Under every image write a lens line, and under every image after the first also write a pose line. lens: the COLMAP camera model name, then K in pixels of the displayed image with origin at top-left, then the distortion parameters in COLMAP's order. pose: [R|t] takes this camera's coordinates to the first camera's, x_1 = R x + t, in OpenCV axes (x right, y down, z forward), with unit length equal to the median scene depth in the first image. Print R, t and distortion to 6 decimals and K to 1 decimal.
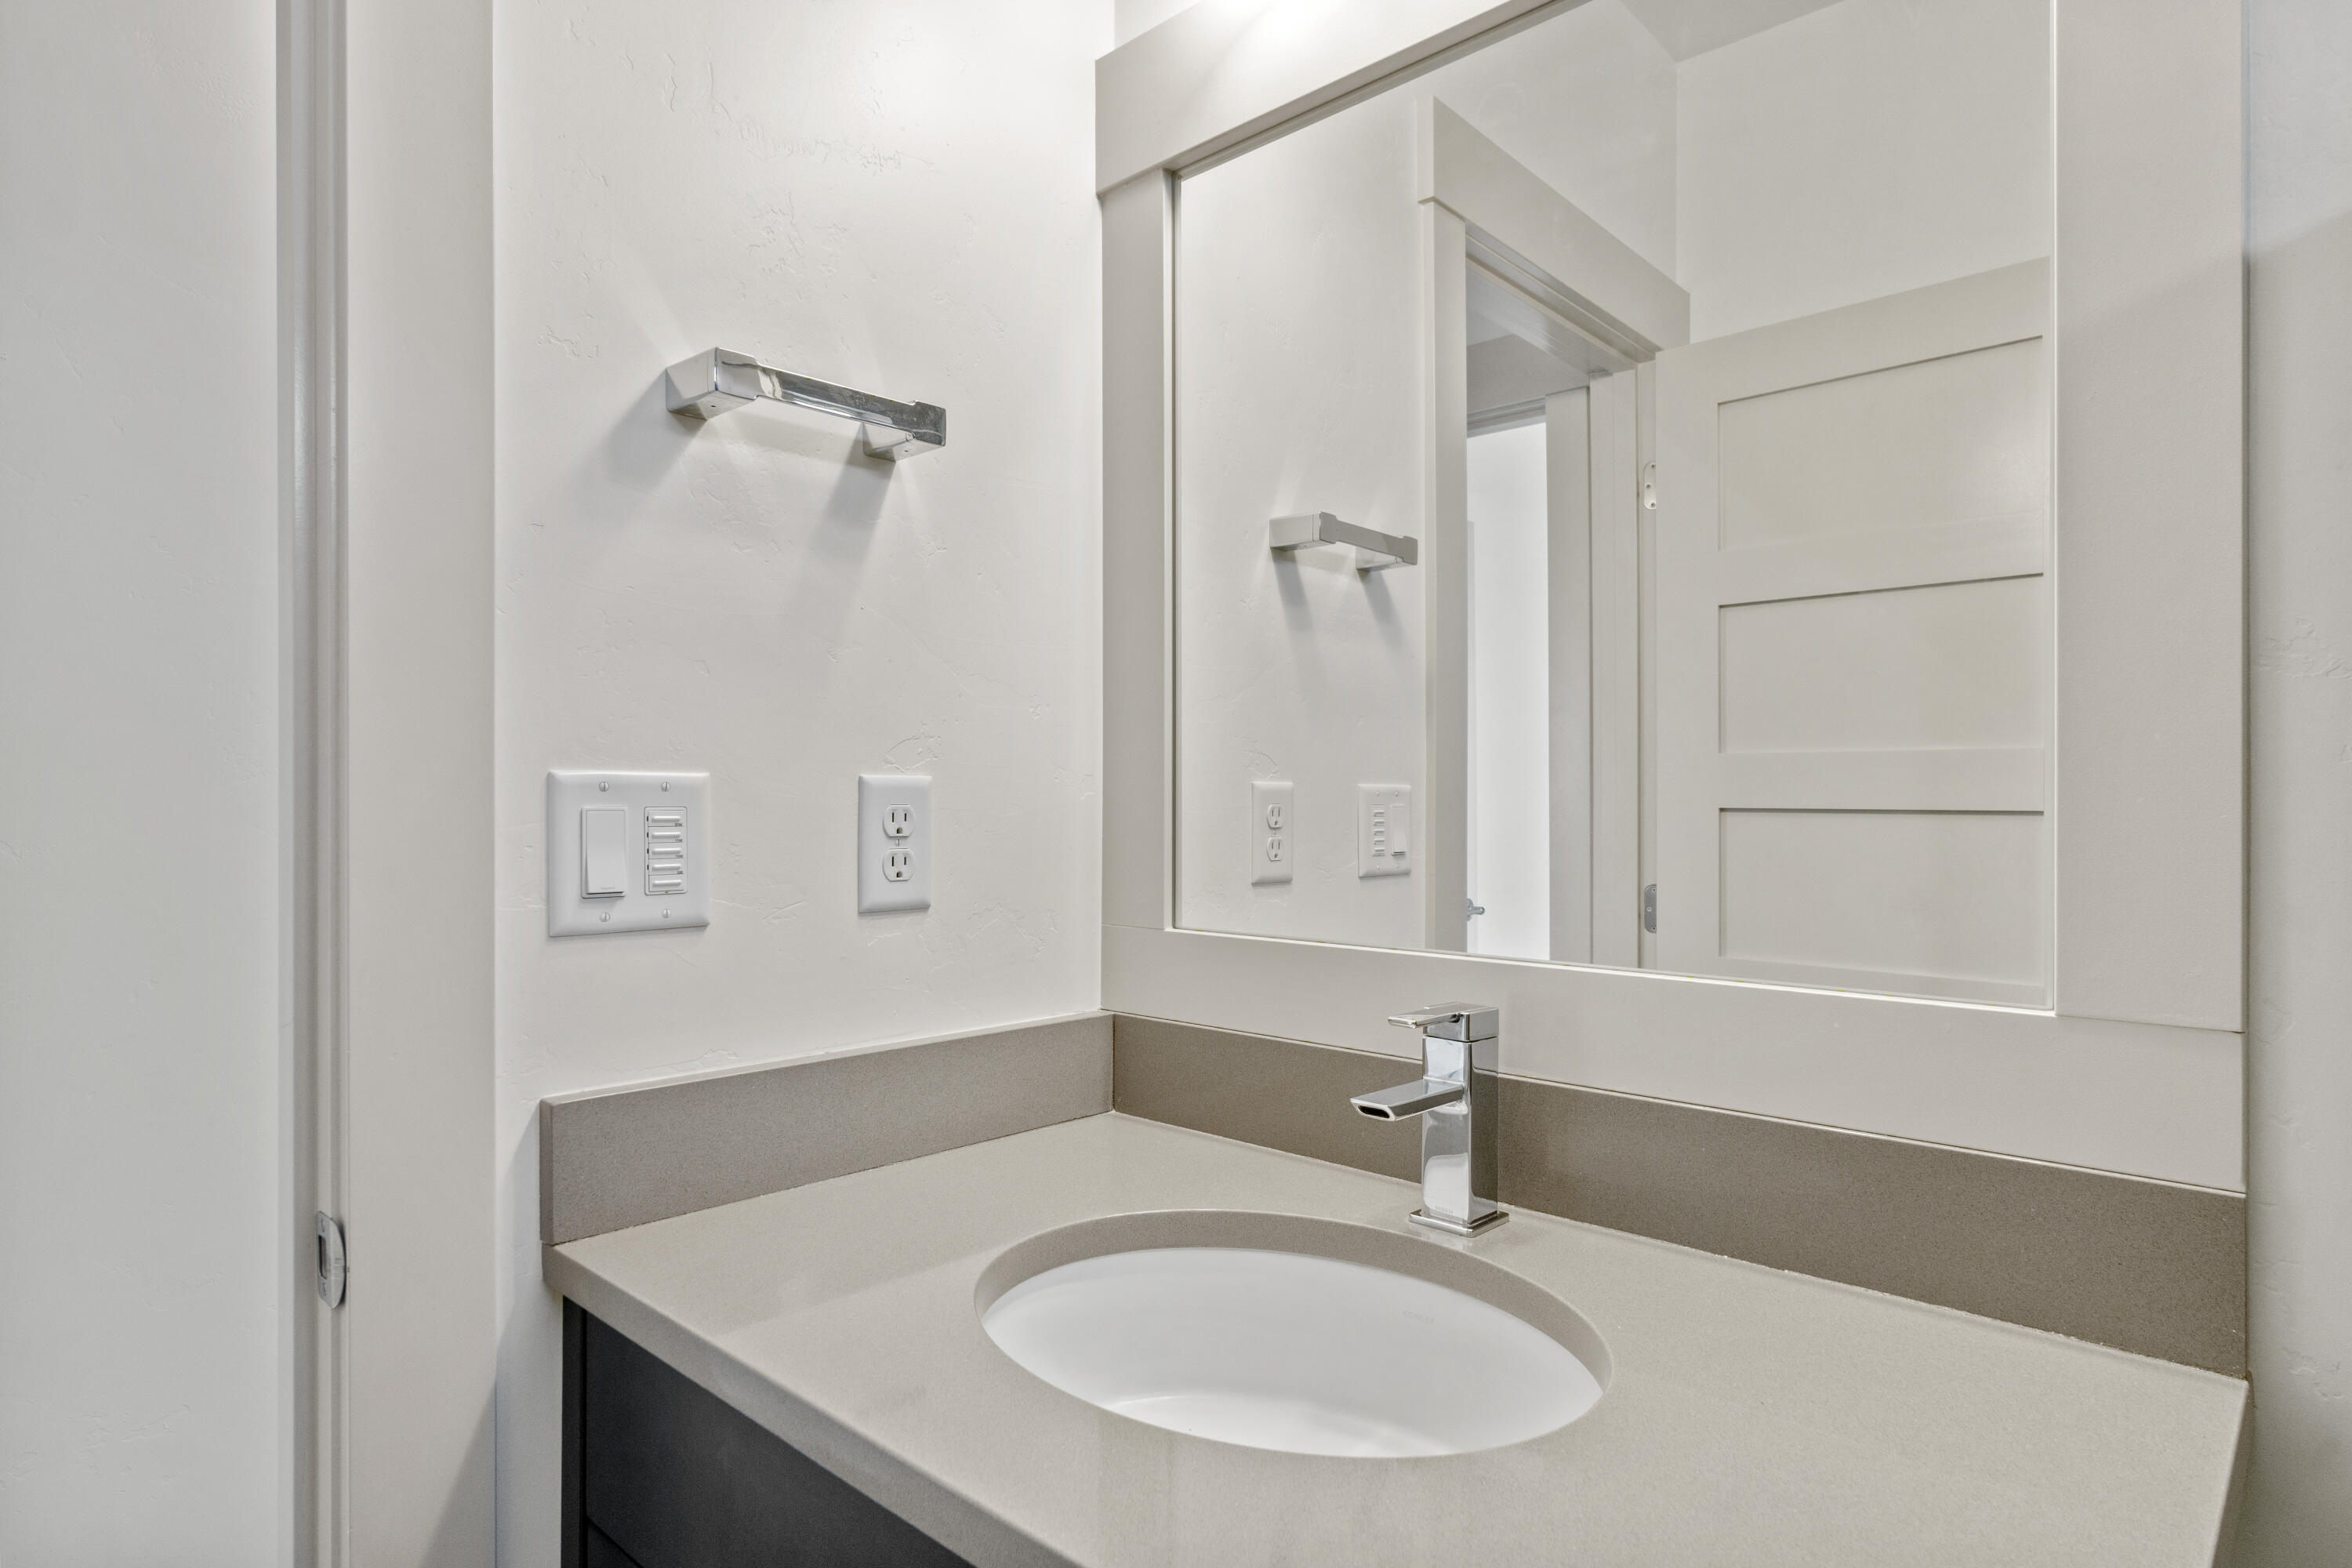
lens RADIAL K [[1281.5, 0, 1176.0], [0, 1281.5, 784.0], [0, 0, 1]] dist [-0.000776, -0.000050]
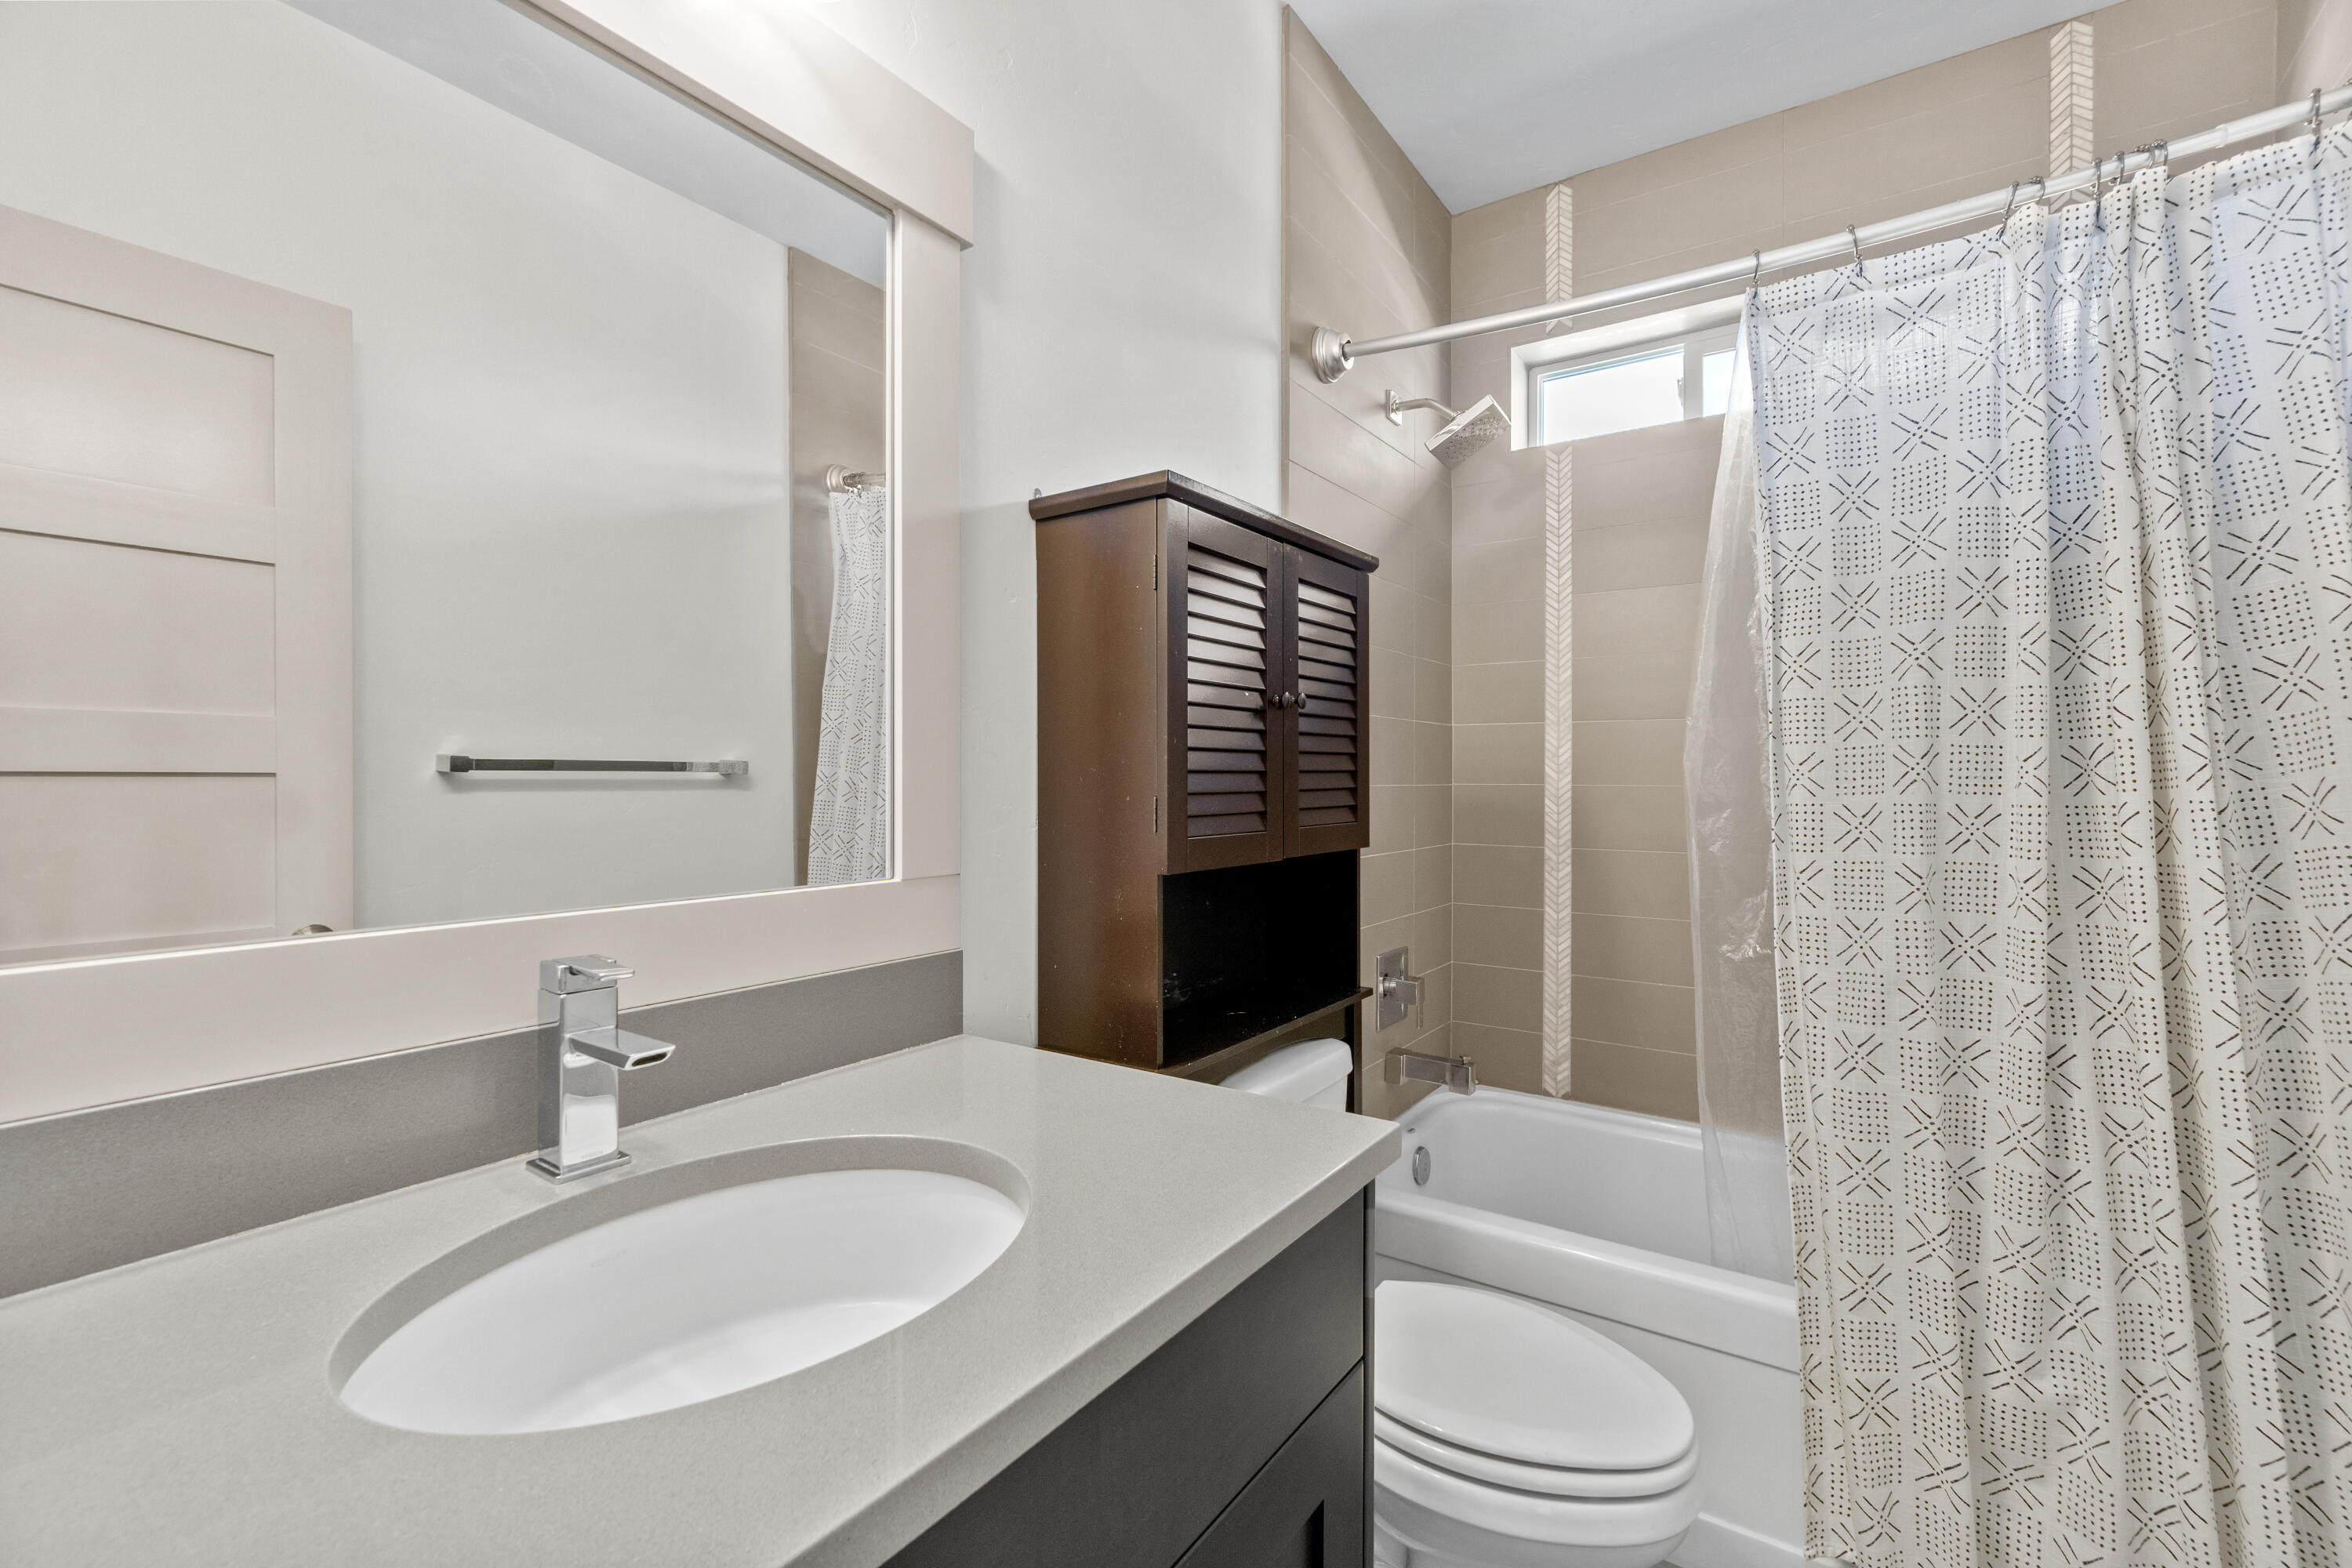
lens RADIAL K [[1017.5, 0, 1187.7], [0, 1017.5, 785.0], [0, 0, 1]] dist [-0.002810, 0.000725]
pose [[-0.141086, -0.014258, 0.989895, -0.713035], [-0.018041, 0.999767, 0.011829, 0.013325], [-0.989833, -0.016189, -0.141311, 0.678985]]
